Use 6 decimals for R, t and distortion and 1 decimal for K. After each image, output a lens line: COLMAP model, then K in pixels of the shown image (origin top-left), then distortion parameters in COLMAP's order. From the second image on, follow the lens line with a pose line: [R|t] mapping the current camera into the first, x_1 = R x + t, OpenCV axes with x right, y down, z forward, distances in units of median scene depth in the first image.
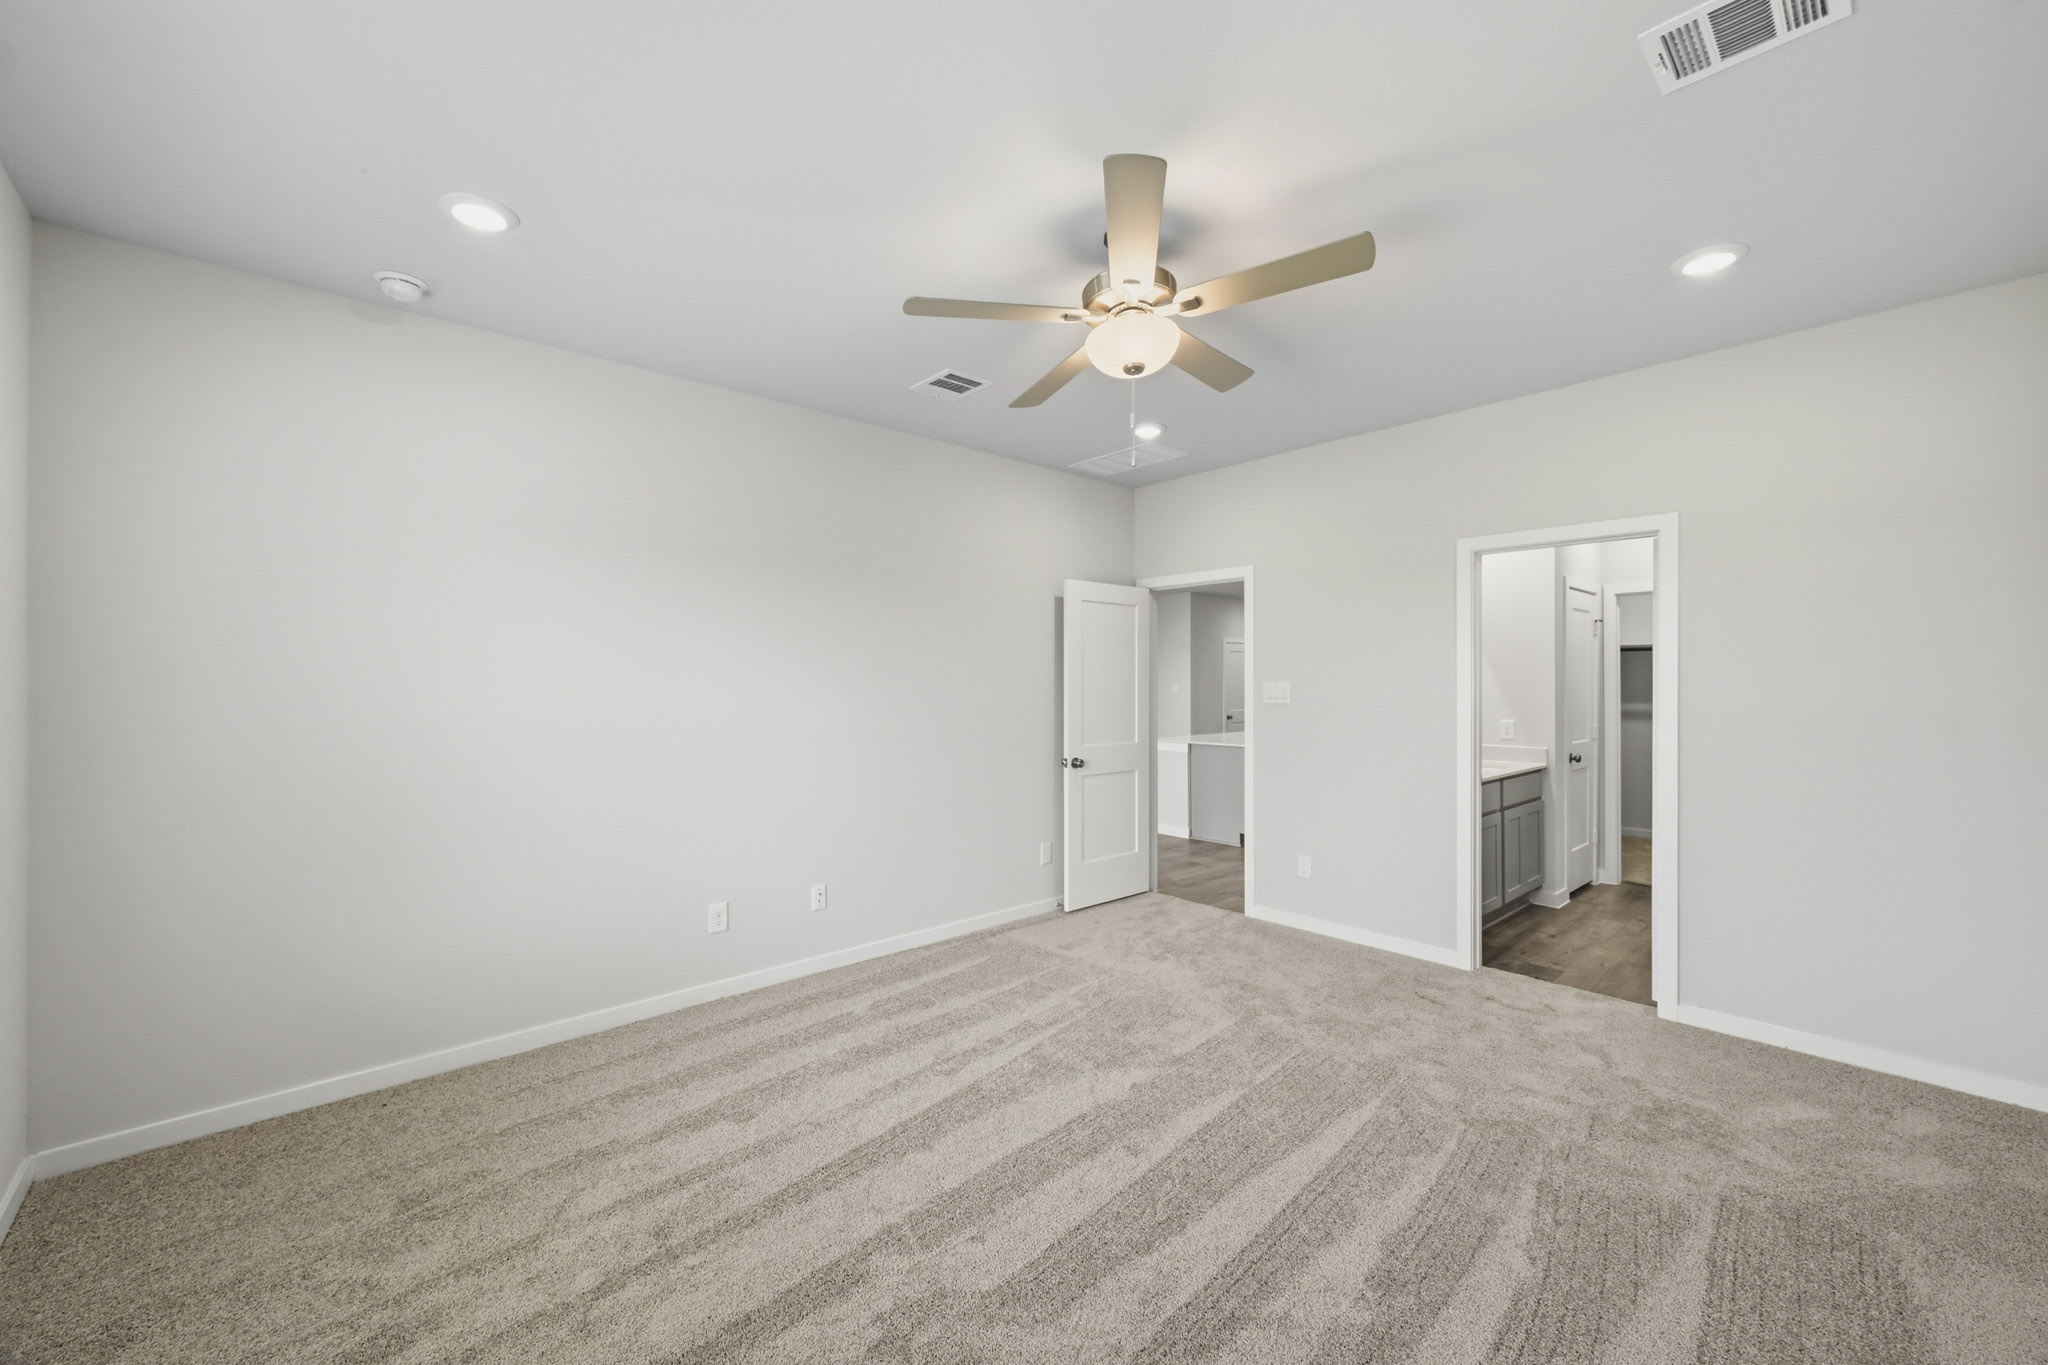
lens RADIAL K [[803.1, 0, 1015.1], [0, 803.1, 672.7], [0, 0, 1]] dist [-0.000060, 0.000252]
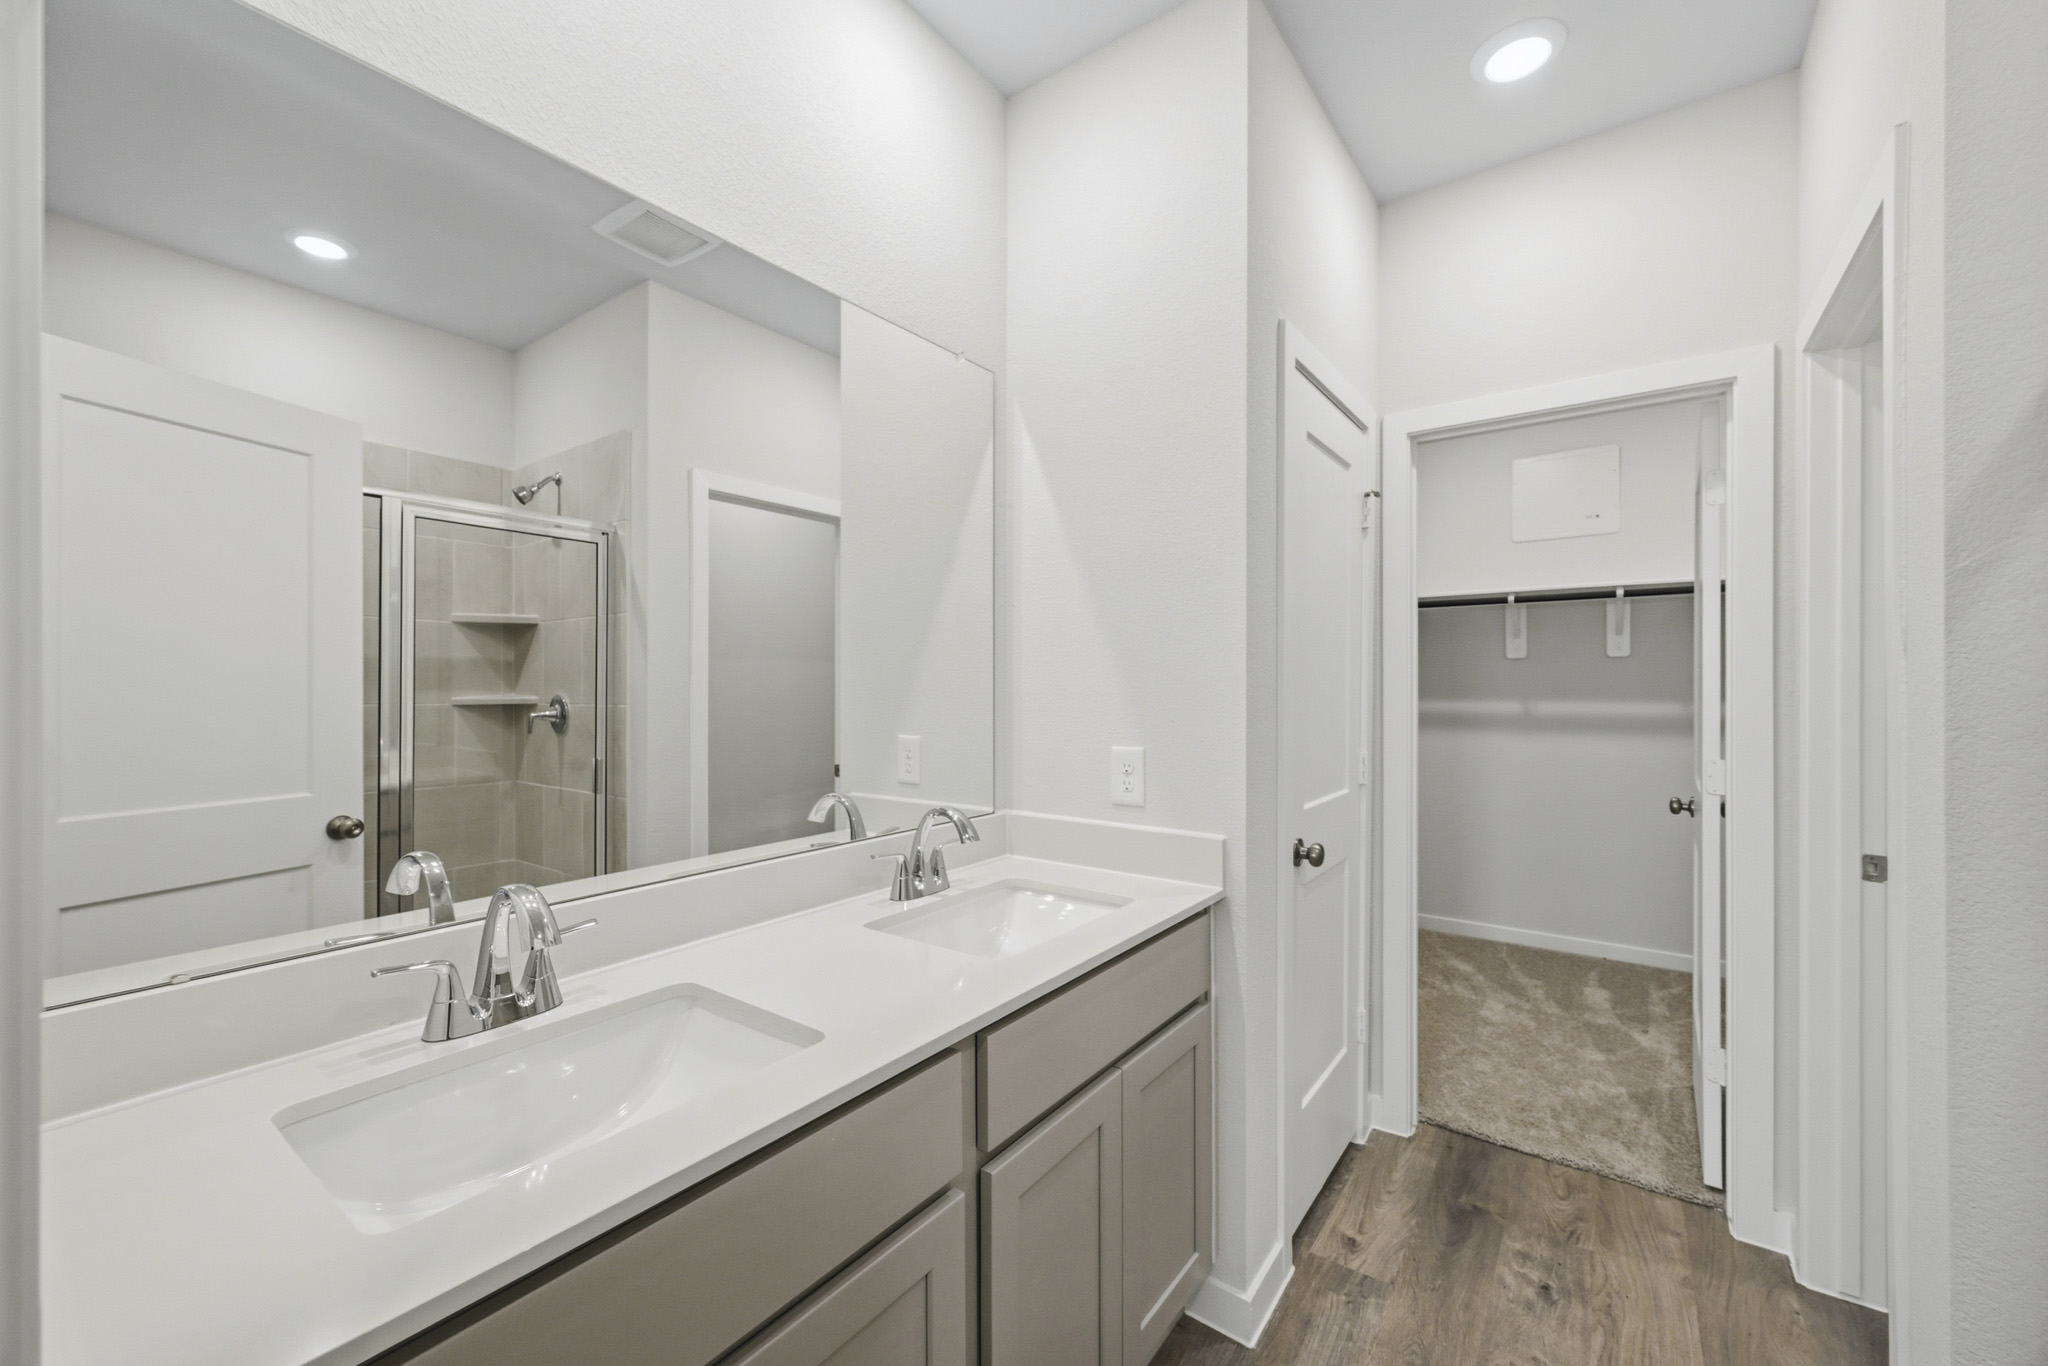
lens RADIAL K [[807.6, 0, 1021.8], [0, 807.6, 682.1], [0, 0, 1]] dist [0.000276, 0.000214]
pose [[0.981641, -0.012615, 0.190320, 0.474879], [0.007204, 0.999551, 0.029095, 0.016144], [-0.190602, -0.027190, 0.981291, 0.632110]]
